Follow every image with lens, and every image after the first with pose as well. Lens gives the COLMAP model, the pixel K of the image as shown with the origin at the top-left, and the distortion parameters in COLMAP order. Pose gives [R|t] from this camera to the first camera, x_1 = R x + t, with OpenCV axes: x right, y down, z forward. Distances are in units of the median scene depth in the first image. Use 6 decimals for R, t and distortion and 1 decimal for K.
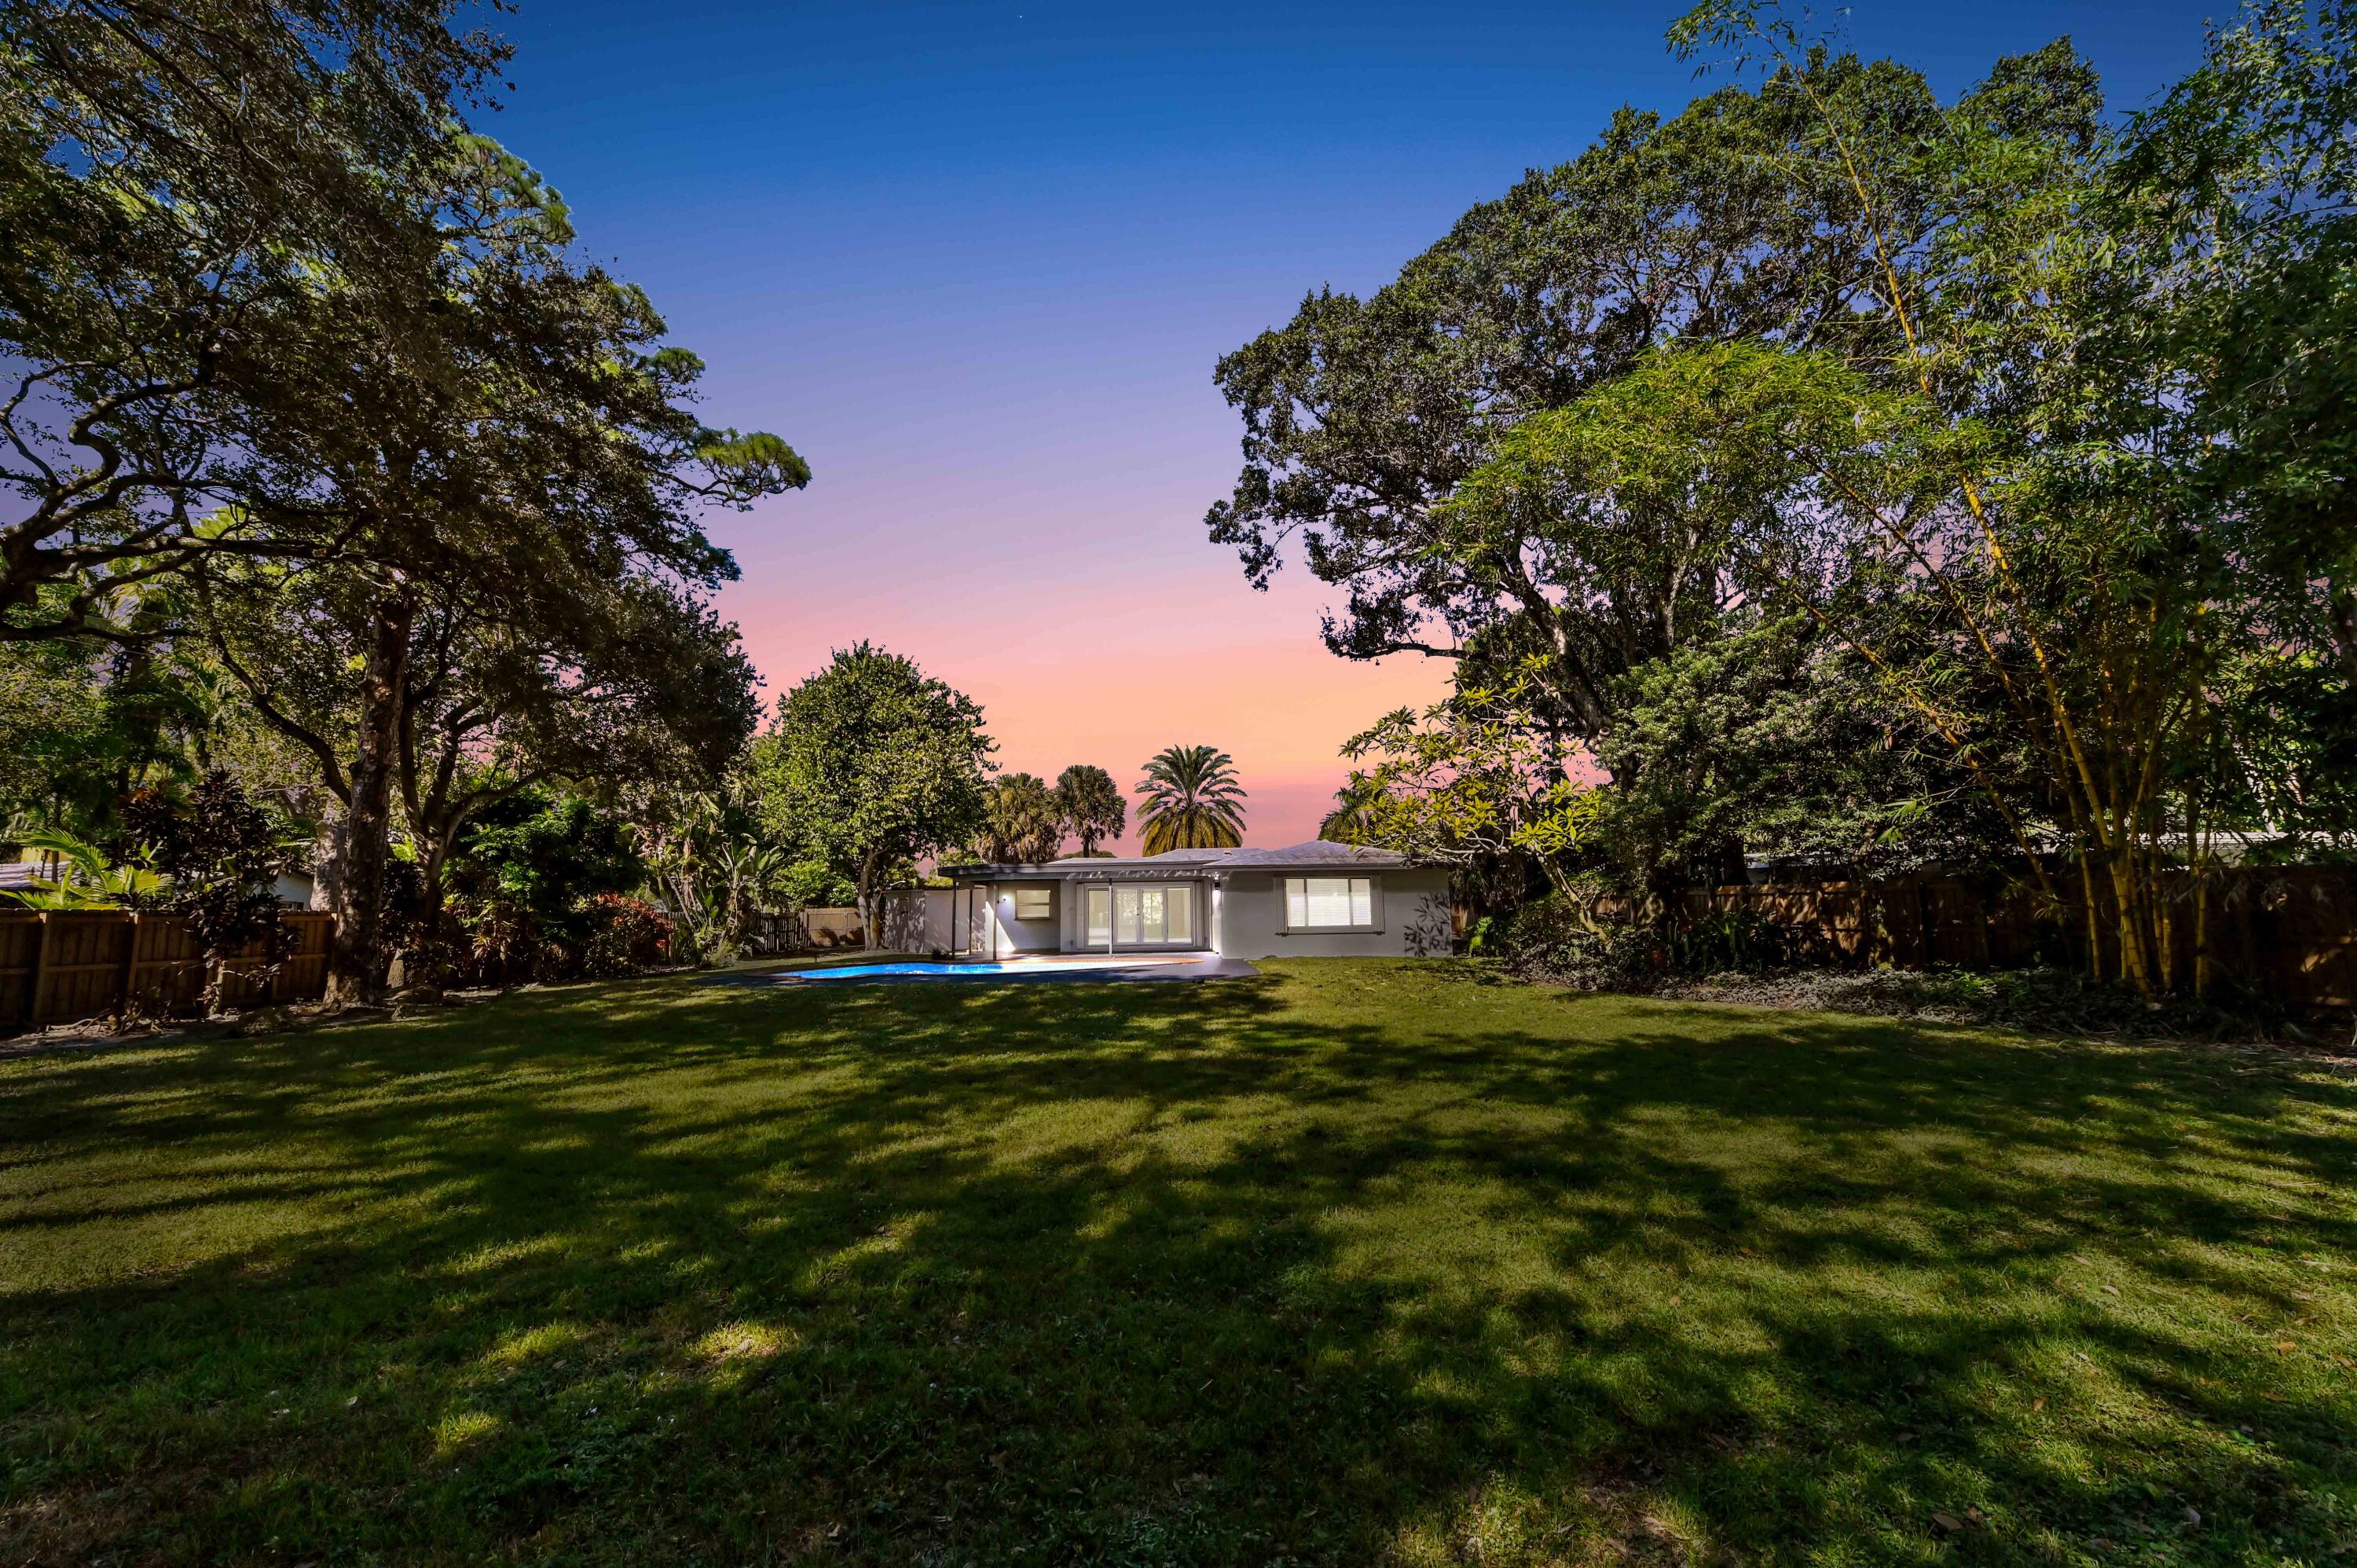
lens RADIAL K [[935.4, 0, 1174.1], [0, 935.4, 789.7], [0, 0, 1]] dist [0.016952, -0.000808]
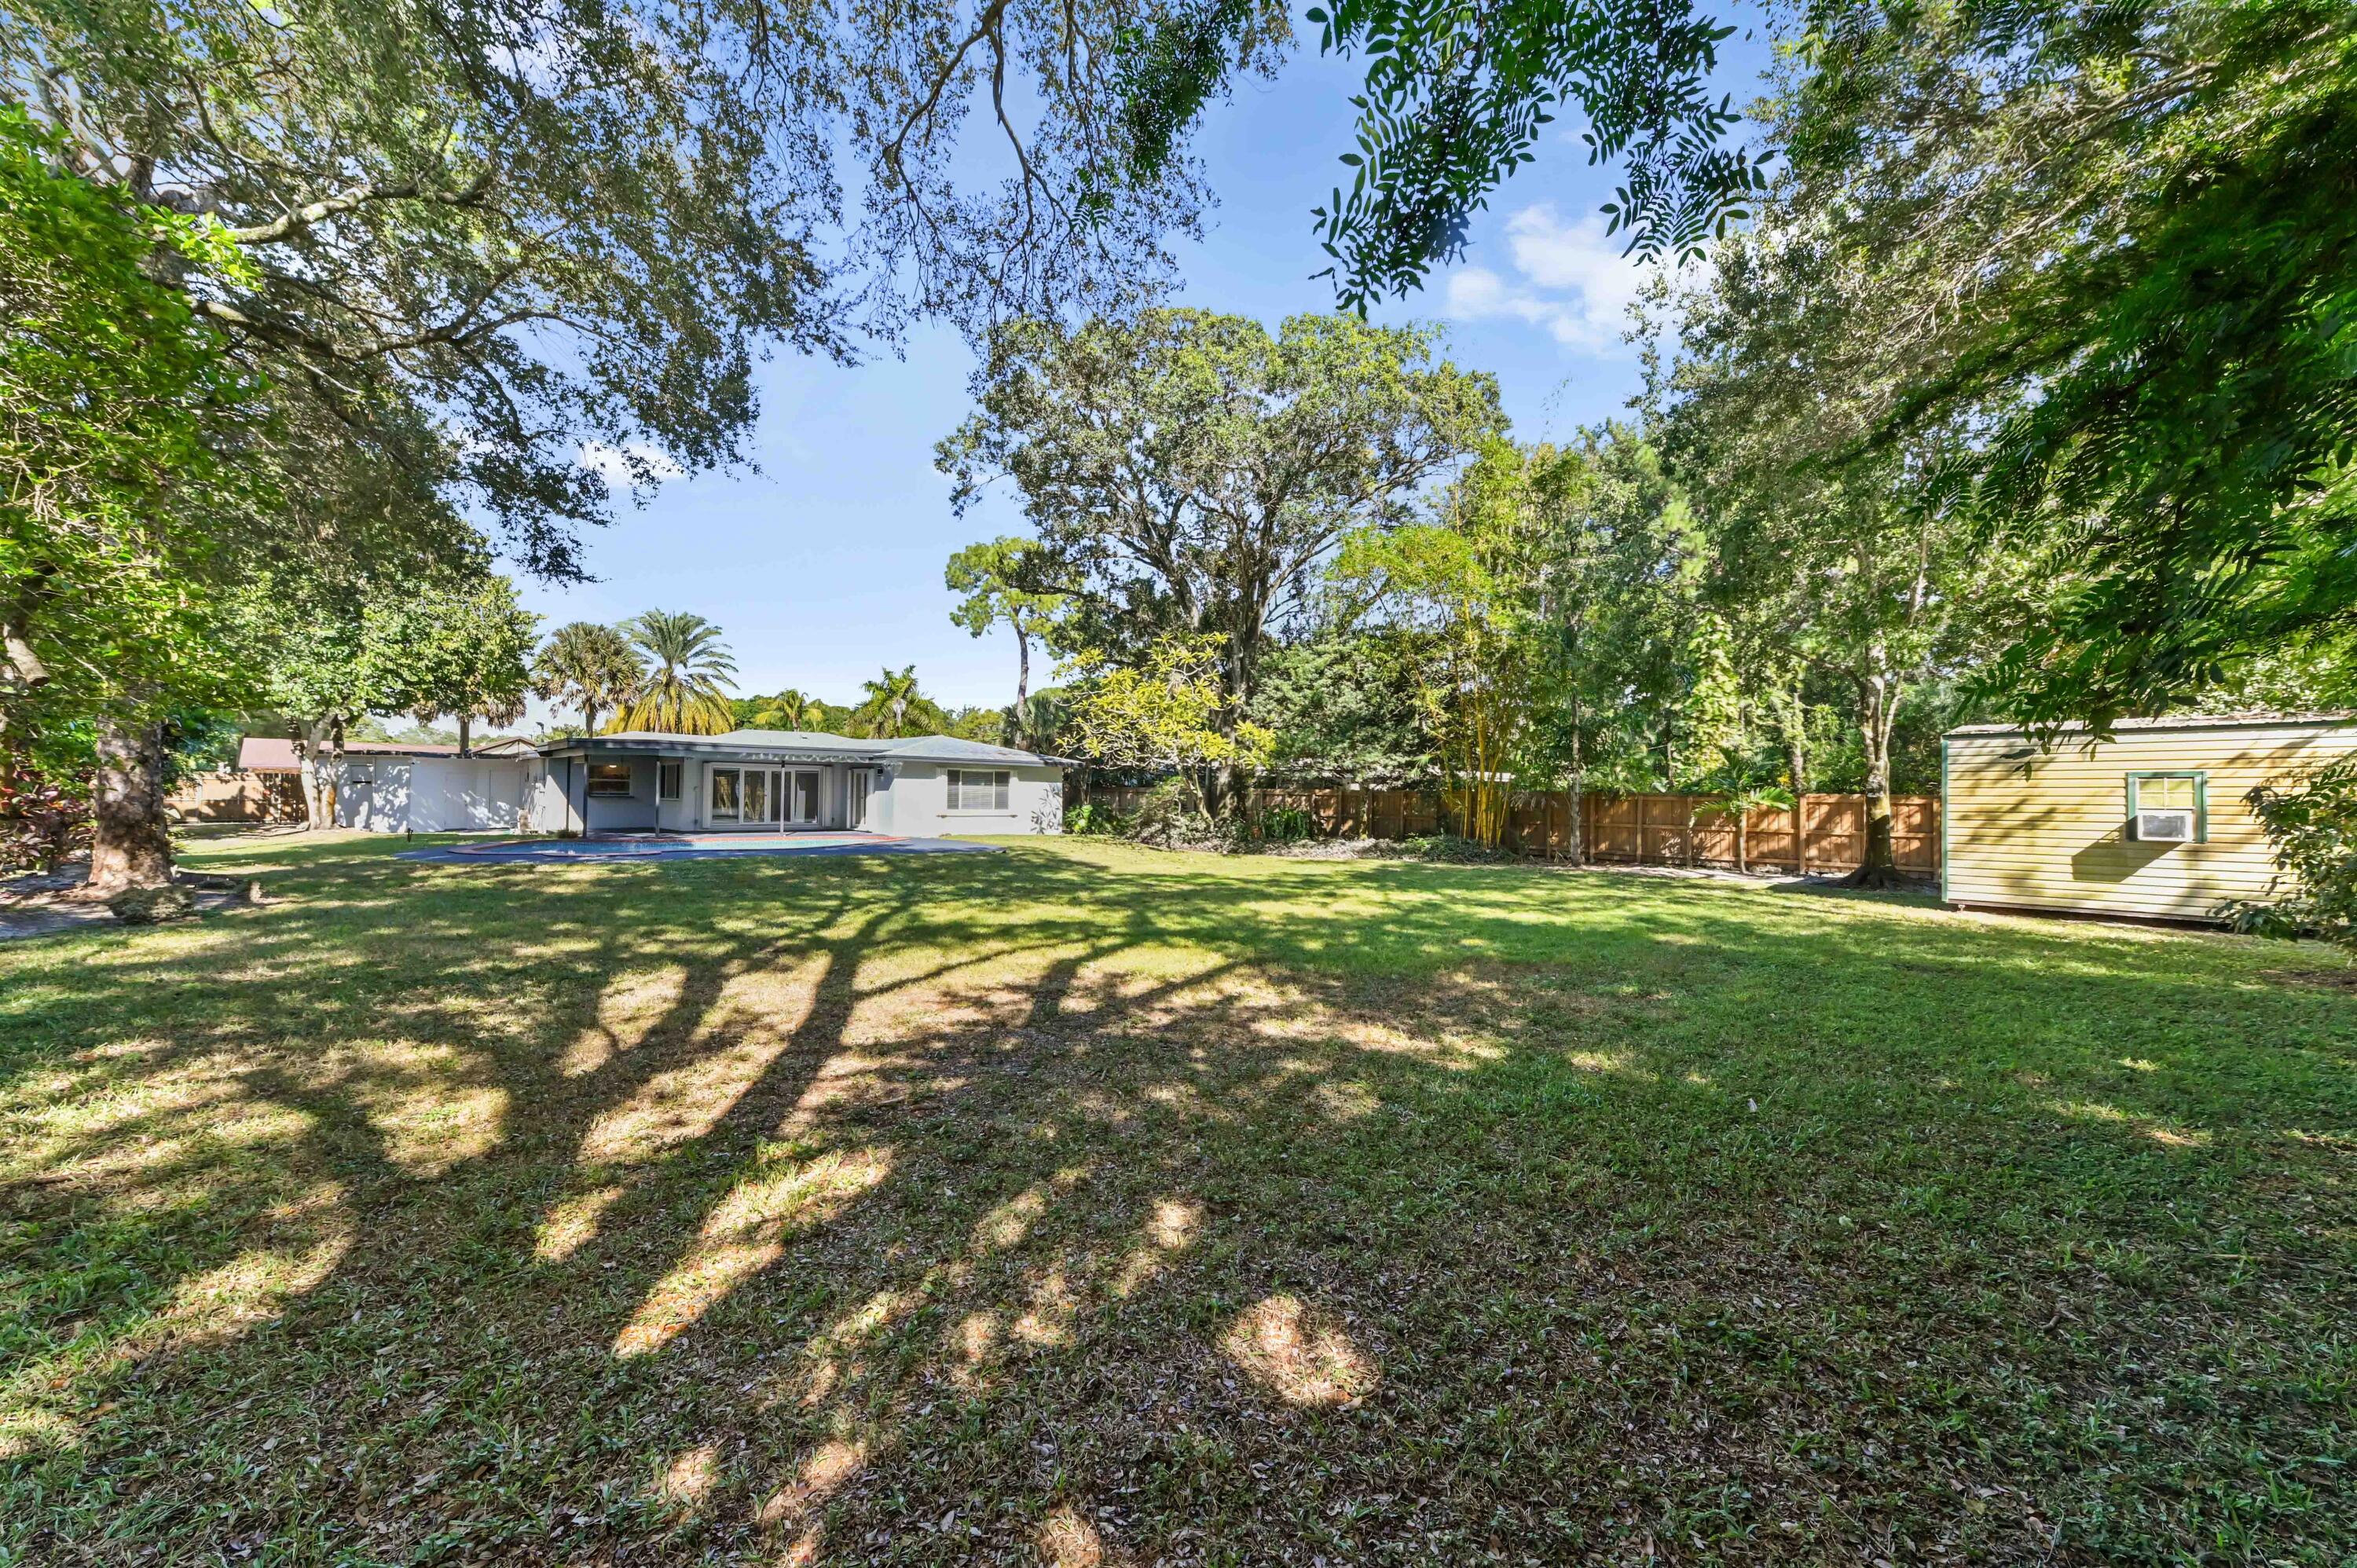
lens RADIAL K [[935.4, 0, 1191.3], [0, 935.4, 795.9], [0, 0, 1]] dist [0.016952, -0.000808]
pose [[0.756877, 0.028997, 0.652913, -0.314631], [-0.110855, 0.990235, 0.084529, -0.003584], [-0.644087, -0.136357, 0.752701, -0.064349]]
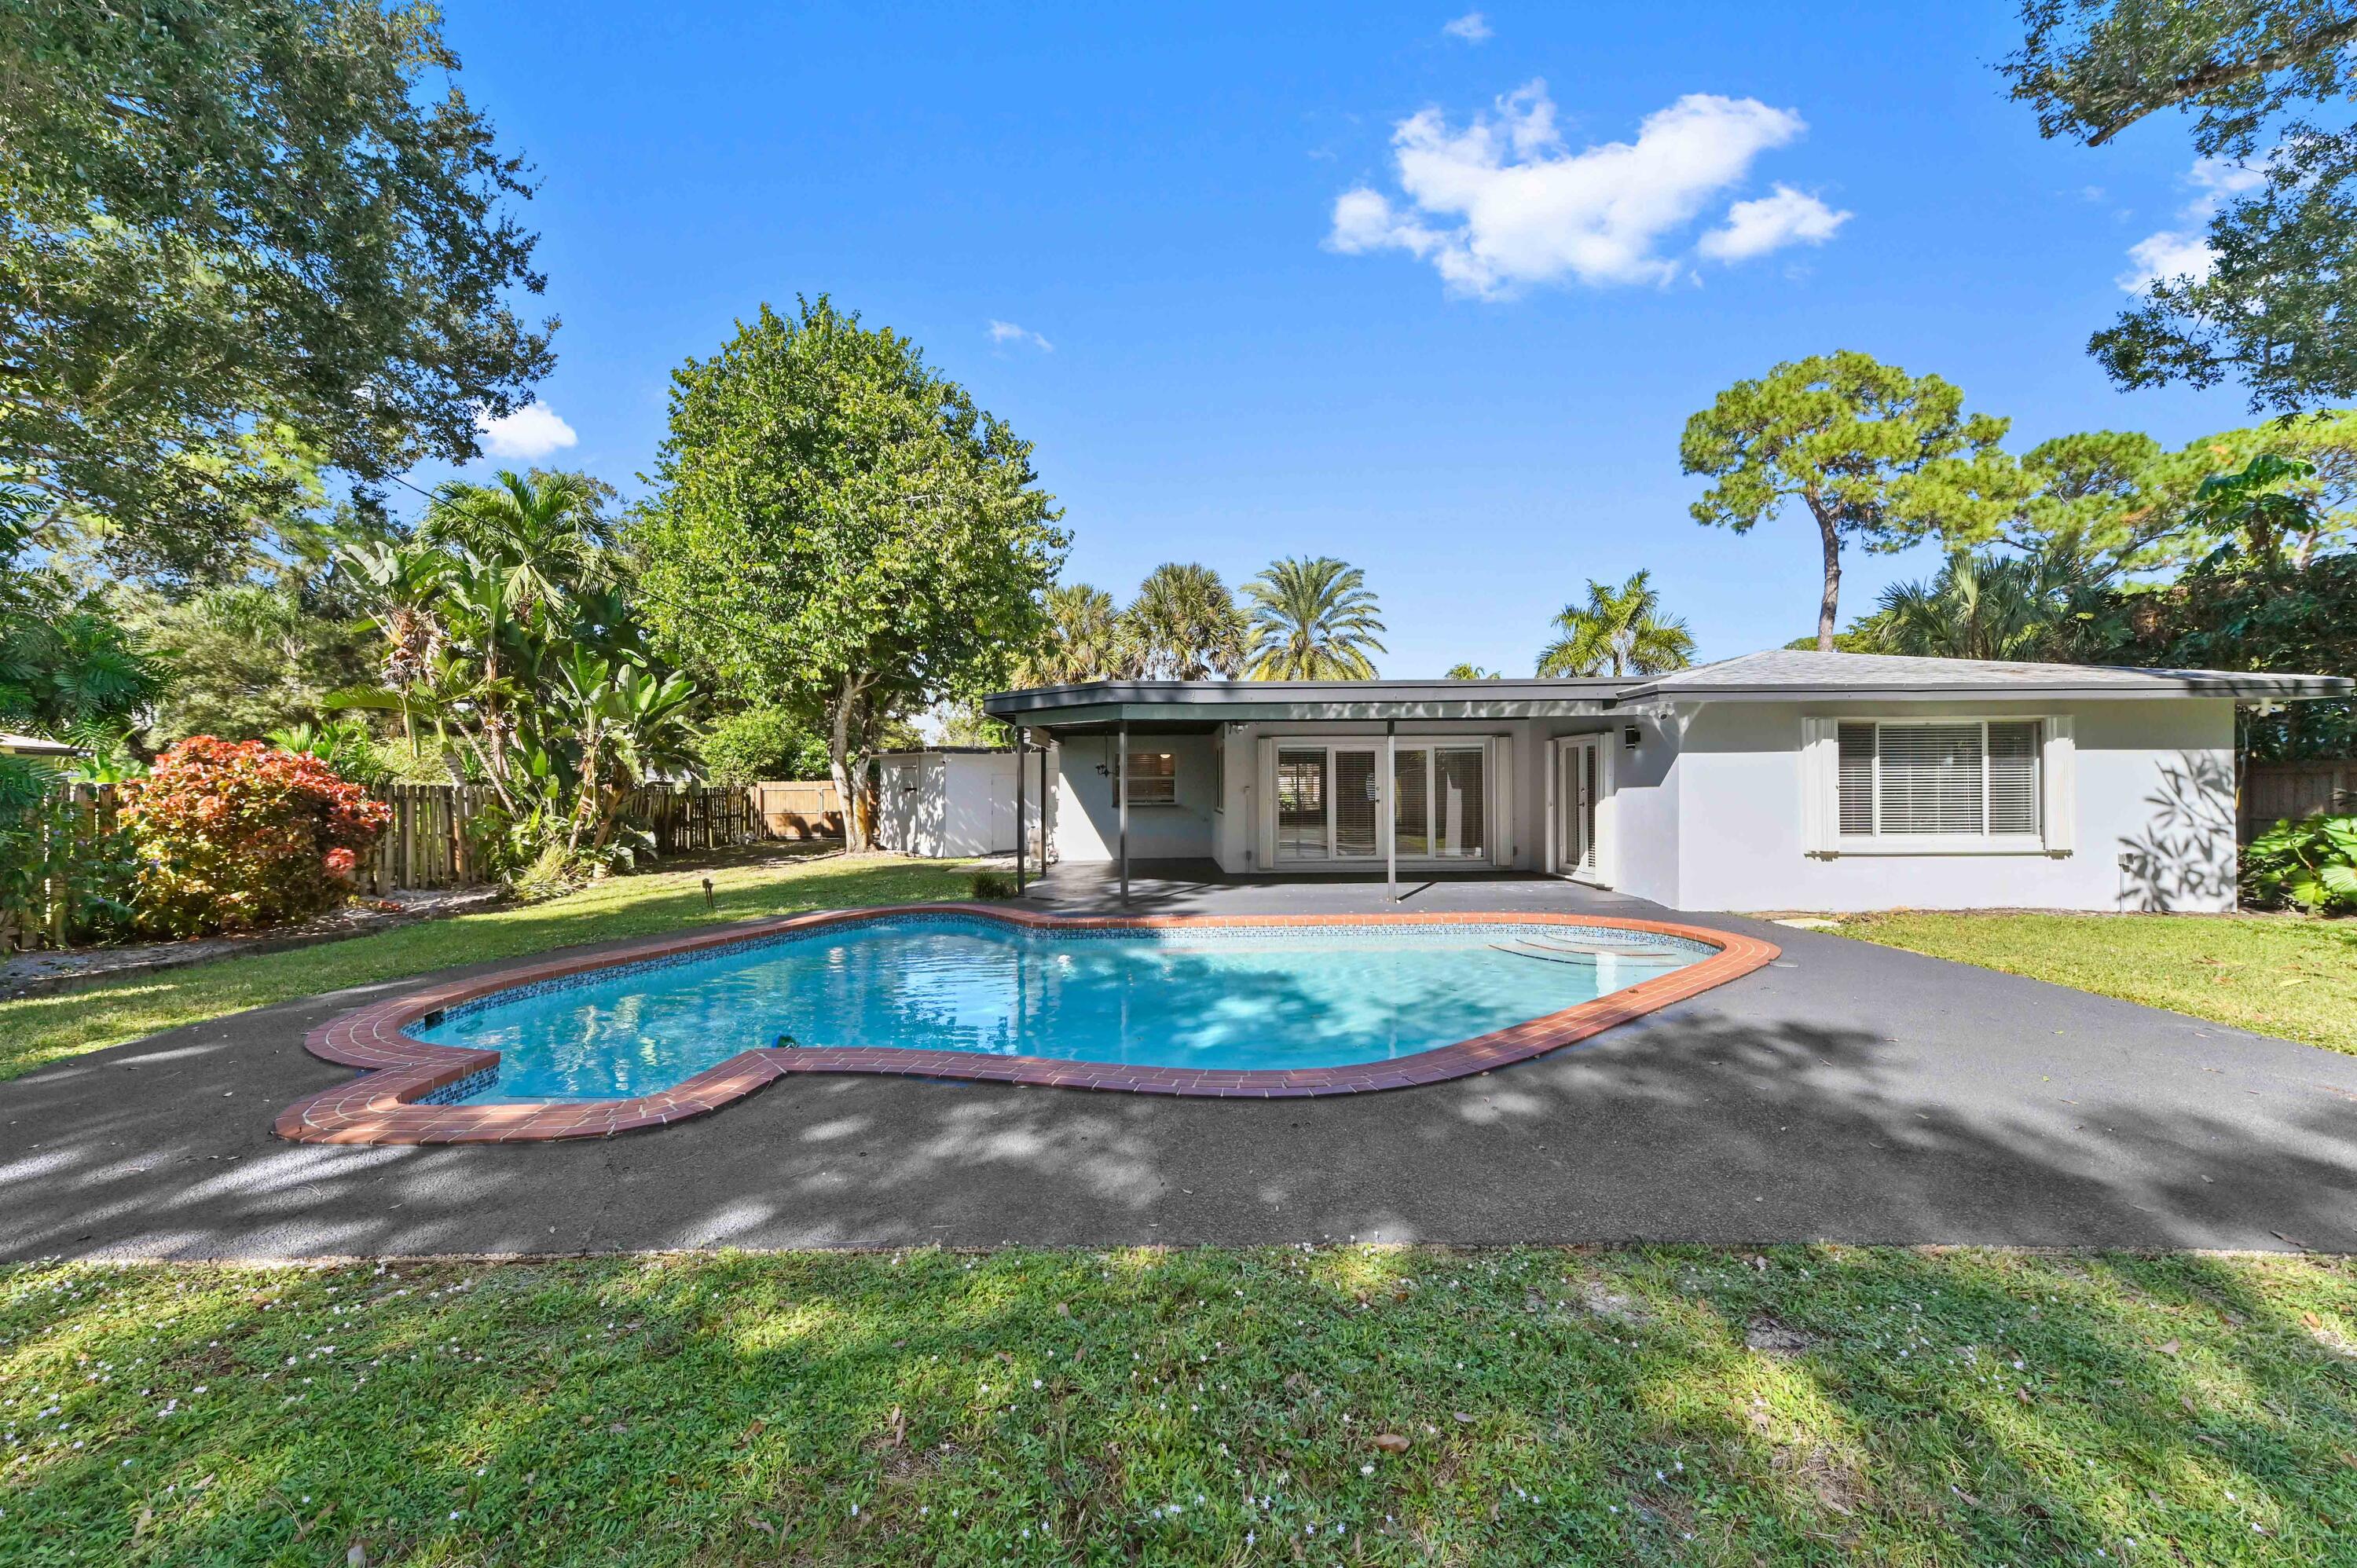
lens RADIAL K [[935.4, 0, 1177.8], [0, 935.4, 792.3], [0, 0, 1]] dist [0.016952, -0.000808]
pose [[0.999953, 0.009742, -0.000039, -0.127754], [-0.009650, 0.991099, 0.132777, 0.056158], [0.001332, -0.132770, 0.991146, 0.444592]]
